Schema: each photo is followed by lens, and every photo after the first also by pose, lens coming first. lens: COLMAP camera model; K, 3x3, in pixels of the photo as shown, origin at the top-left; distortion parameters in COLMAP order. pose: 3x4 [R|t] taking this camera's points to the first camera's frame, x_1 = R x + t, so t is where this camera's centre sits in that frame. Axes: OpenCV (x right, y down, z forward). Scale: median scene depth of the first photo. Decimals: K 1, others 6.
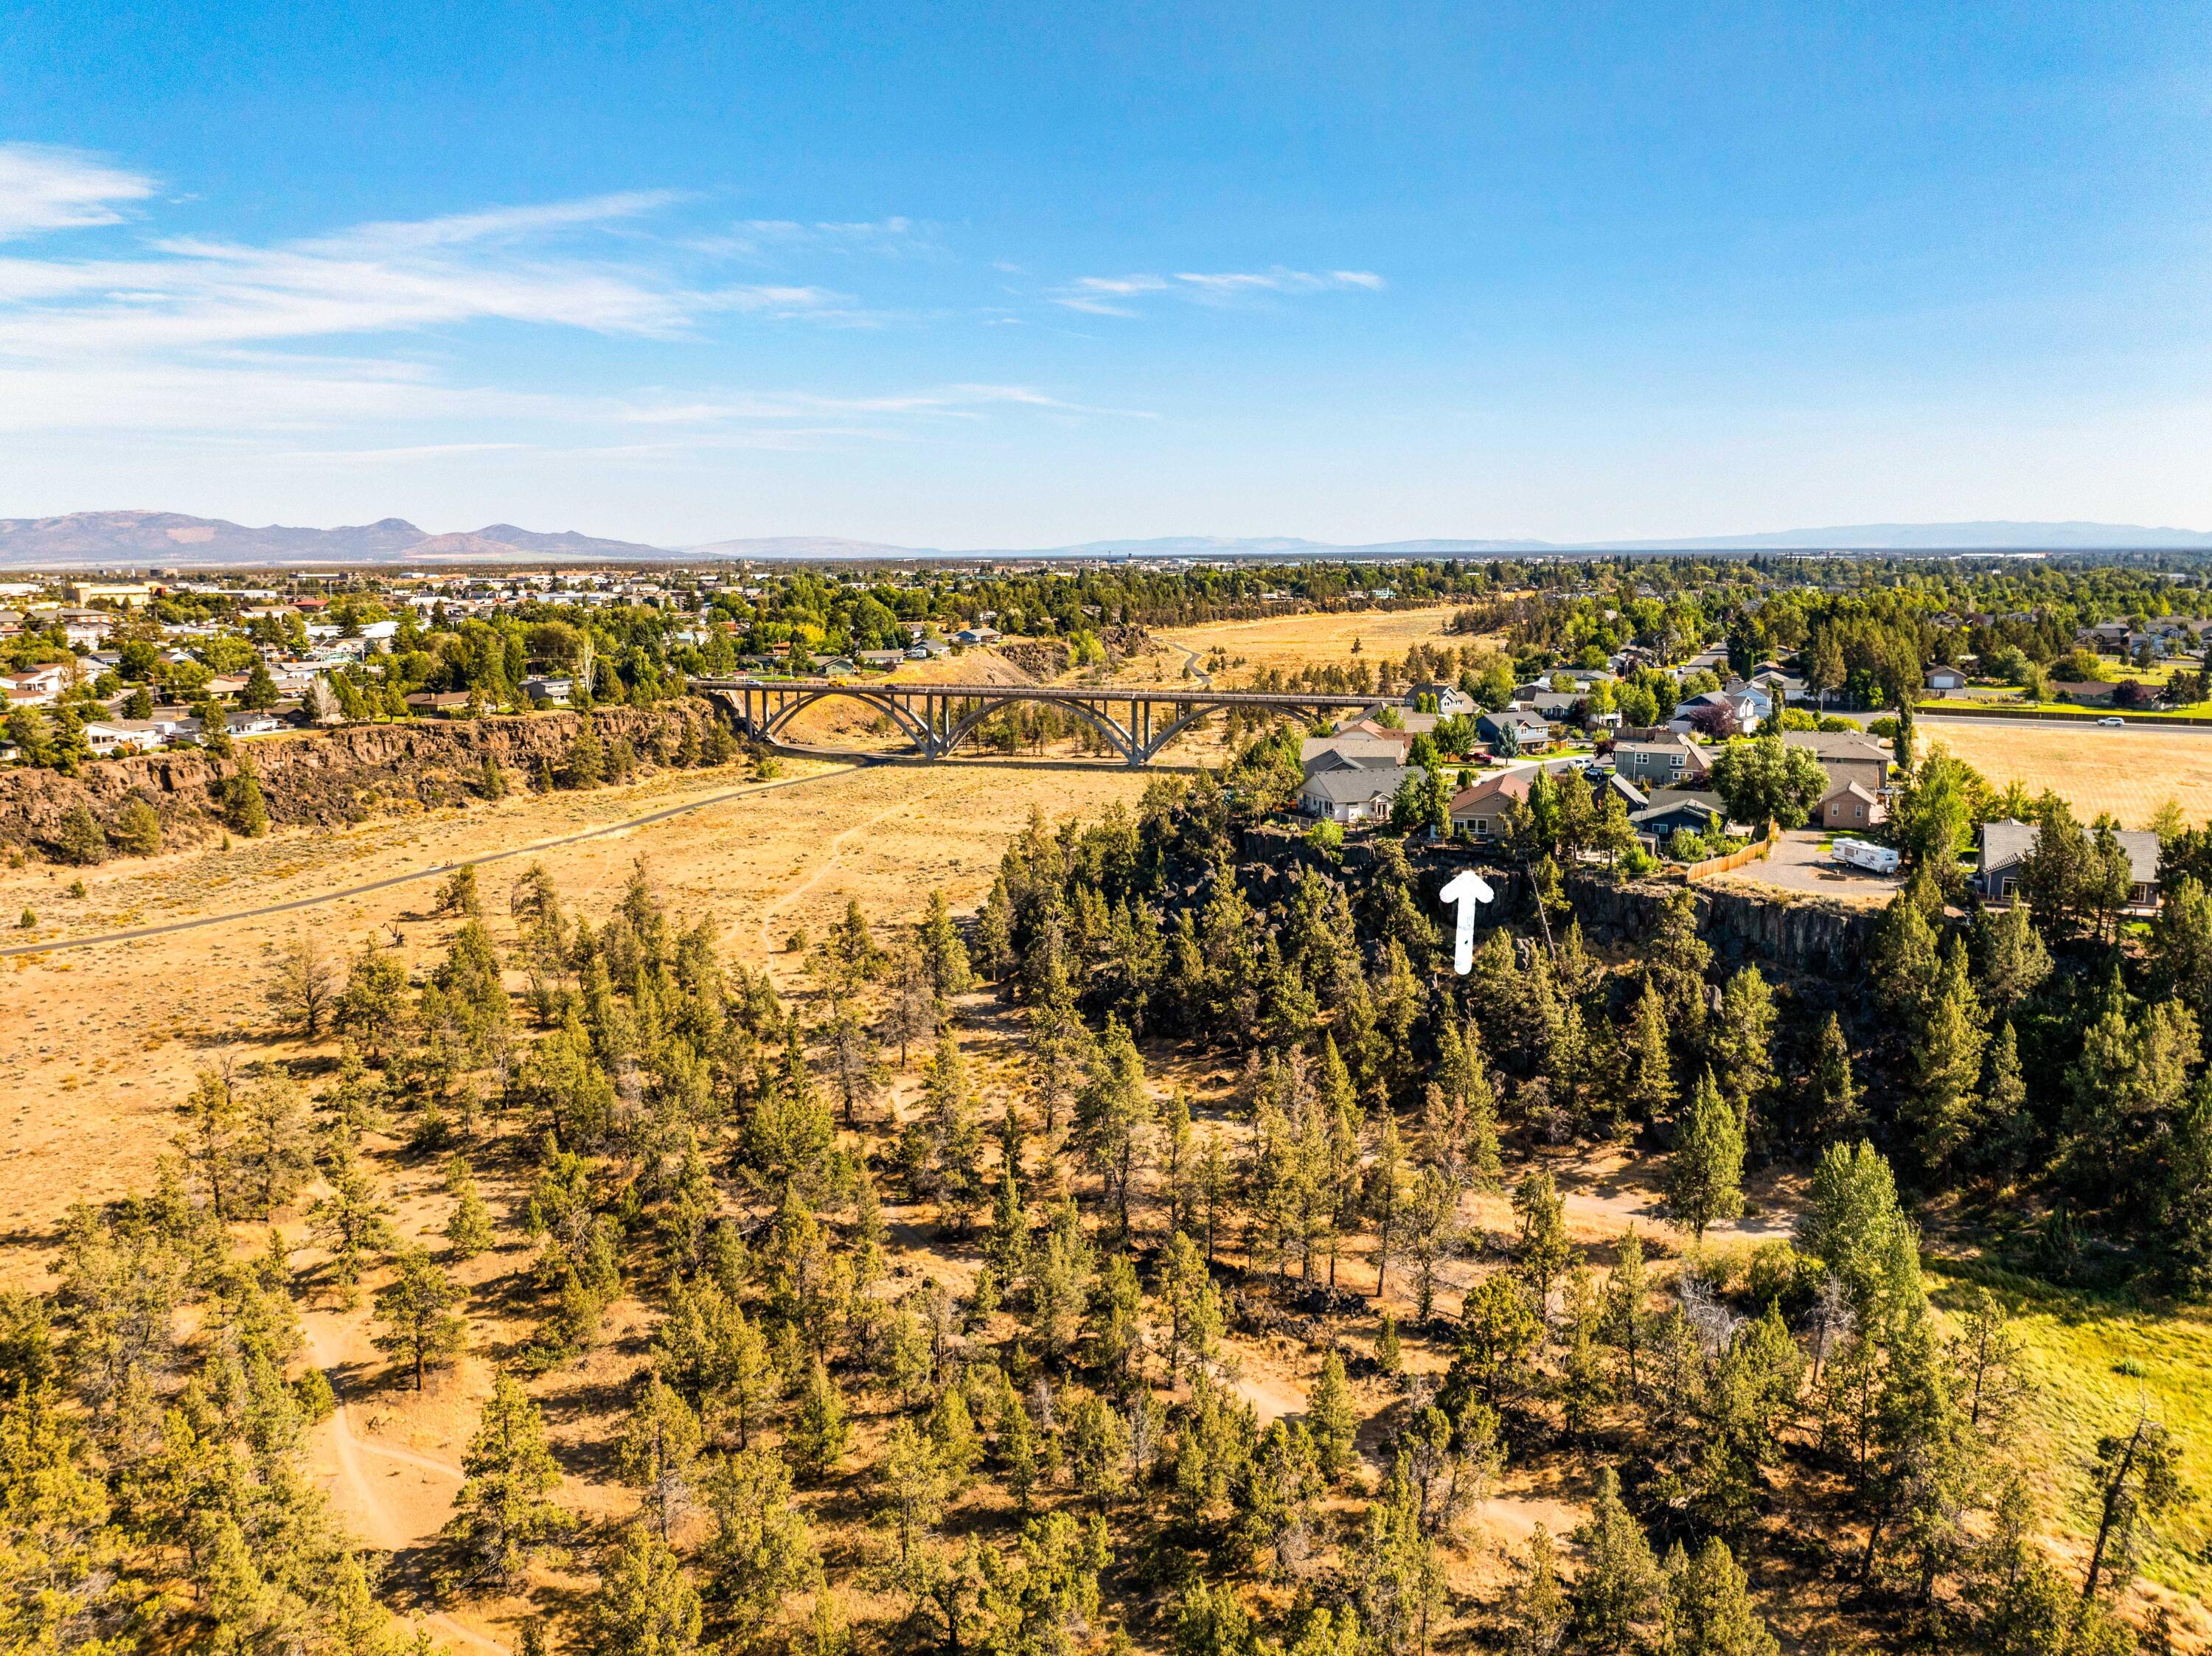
lens RADIAL K [[1548.3, 0, 1106.0], [0, 1548.3, 828.0], [0, 0, 1]] dist [-0.018366, -0.040562]
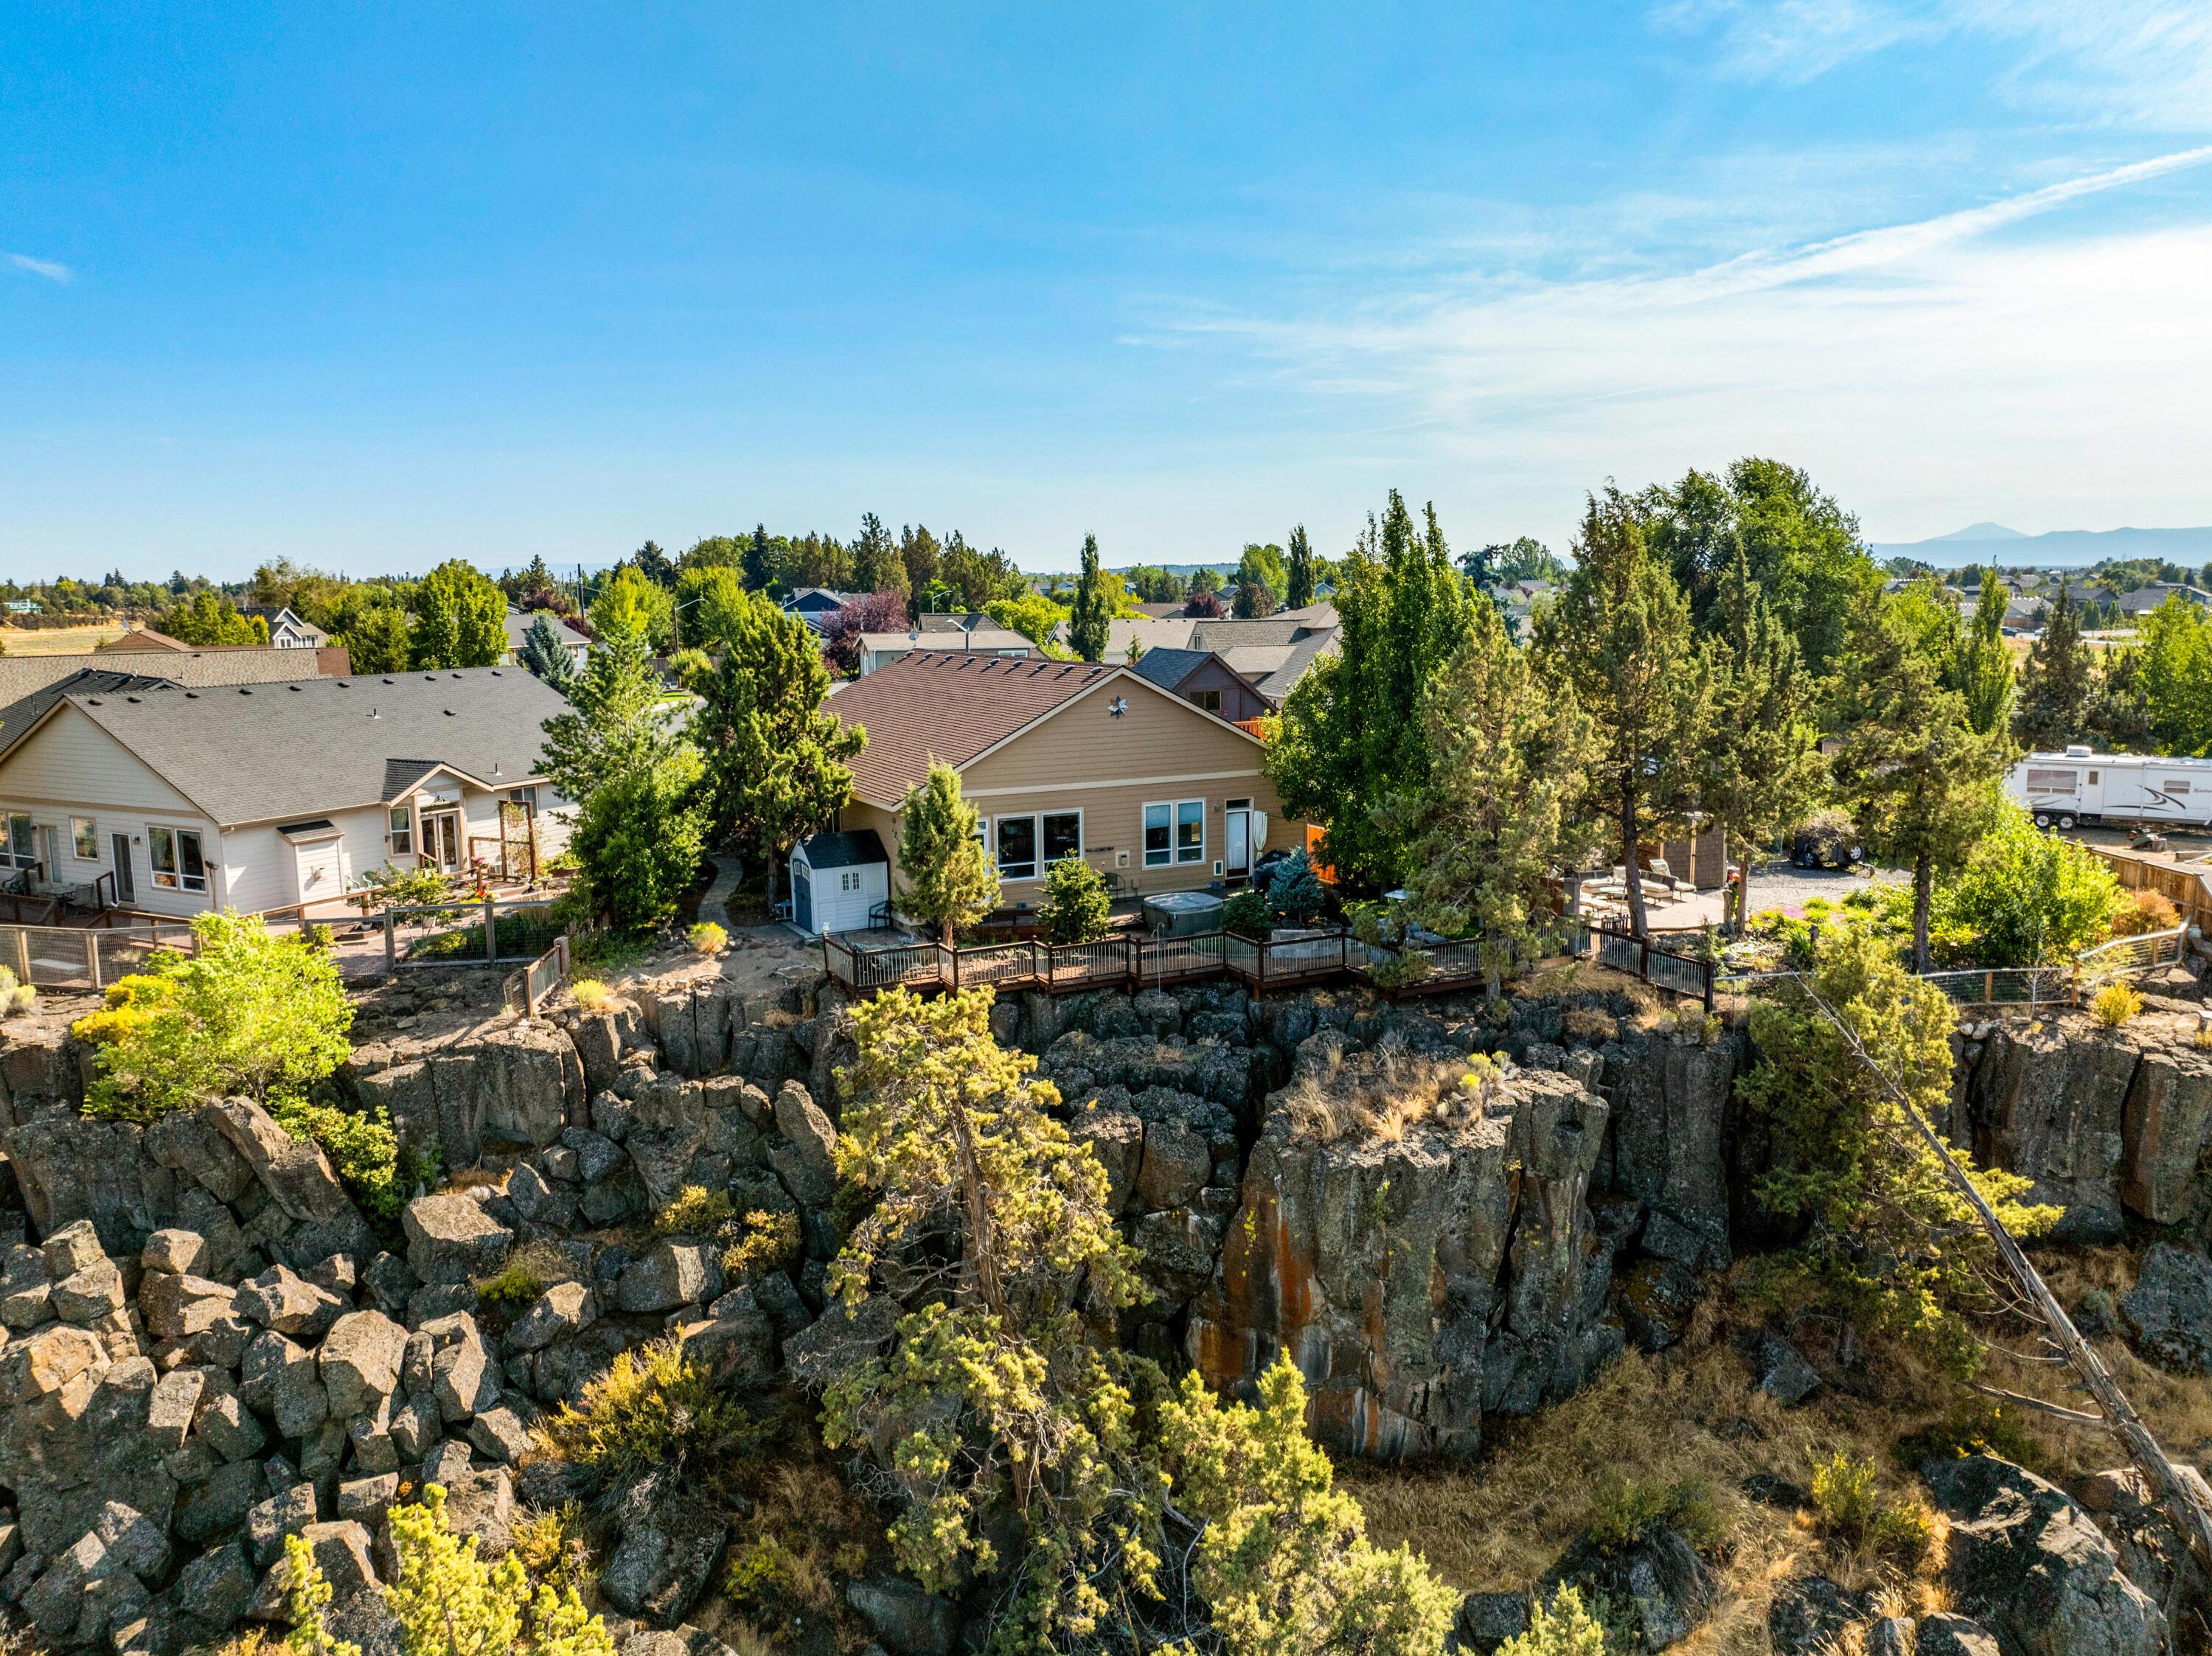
lens RADIAL K [[1548.3, 0, 1106.0], [0, 1548.3, 828.0], [0, 0, 1]] dist [-0.018366, -0.040562]
pose [[0.695470, -0.102794, 0.711165, 0.088836], [0.123859, 0.992050, 0.022269, -0.007124], [-0.707800, 0.072597, 0.702672, 0.790609]]
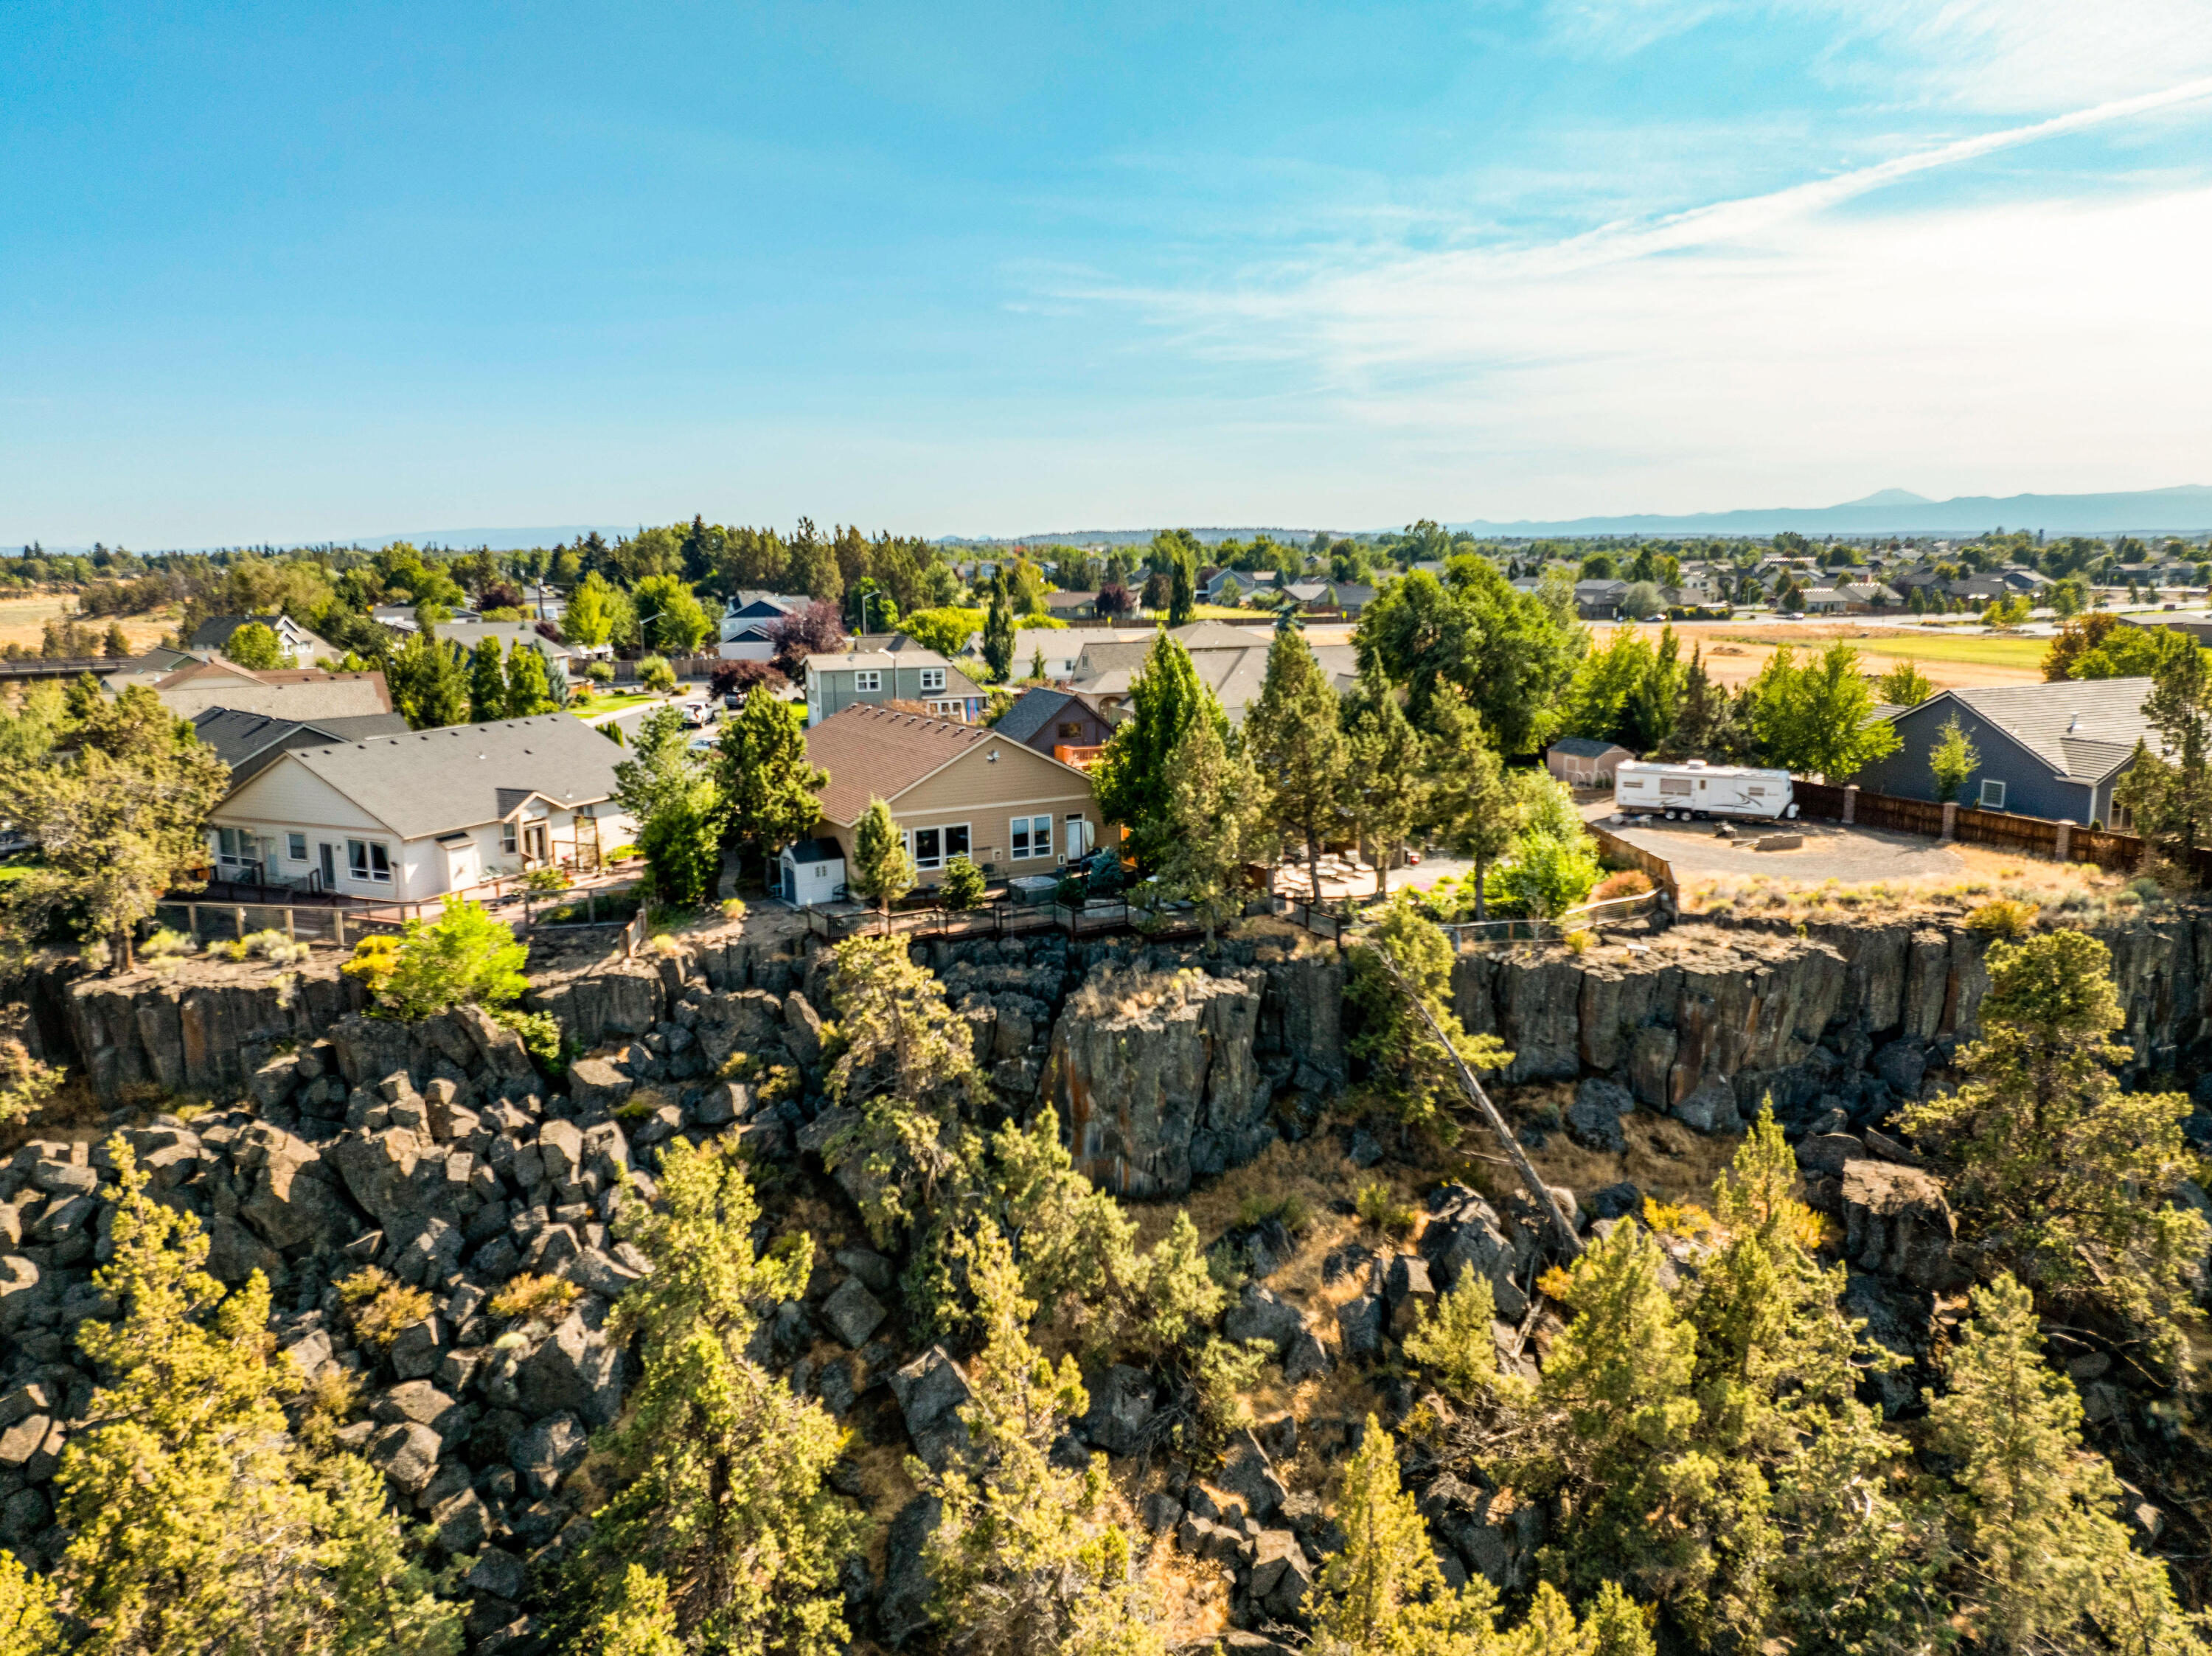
lens RADIAL K [[1548.3, 0, 1106.0], [0, 1548.3, 828.0], [0, 0, 1]] dist [-0.018366, -0.040562]
pose [[0.662310, -0.125180, 0.738699, 0.018187], [0.129446, 0.990235, 0.051745, -0.016955], [-0.737963, 0.061351, 0.672047, 0.704915]]
